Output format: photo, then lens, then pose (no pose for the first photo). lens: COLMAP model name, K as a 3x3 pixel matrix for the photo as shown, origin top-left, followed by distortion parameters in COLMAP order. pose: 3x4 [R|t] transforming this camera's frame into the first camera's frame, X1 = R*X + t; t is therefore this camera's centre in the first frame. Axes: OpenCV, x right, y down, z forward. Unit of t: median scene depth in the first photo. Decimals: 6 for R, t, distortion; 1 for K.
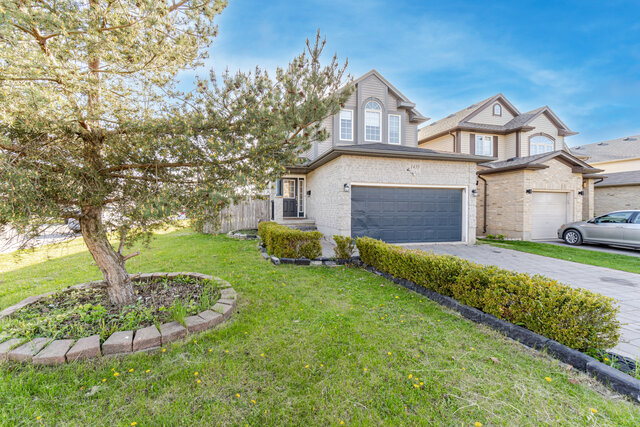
lens RADIAL K [[275.7, 0, 320.7], [0, 275.7, 212.2], [0, 0, 1]] dist [0.002431, -0.000292]
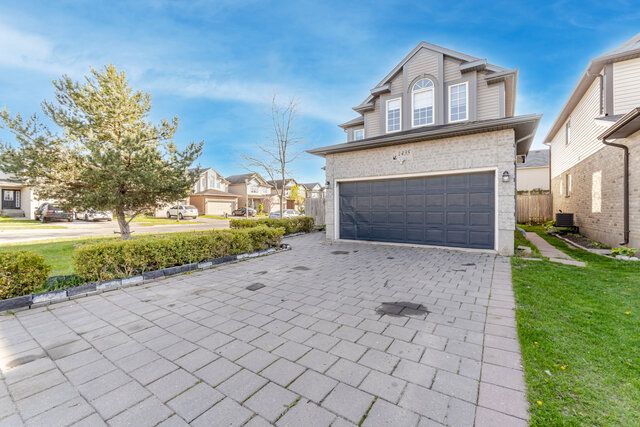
lens RADIAL K [[275.7, 0, 320.8], [0, 275.7, 211.1], [0, 0, 1]] dist [0.002431, -0.000292]
pose [[0.645516, -0.002301, -0.763743, 0.793572], [0.000594, 0.999997, -0.002511, 0.013729], [0.763747, 0.001167, 0.645515, 0.252673]]
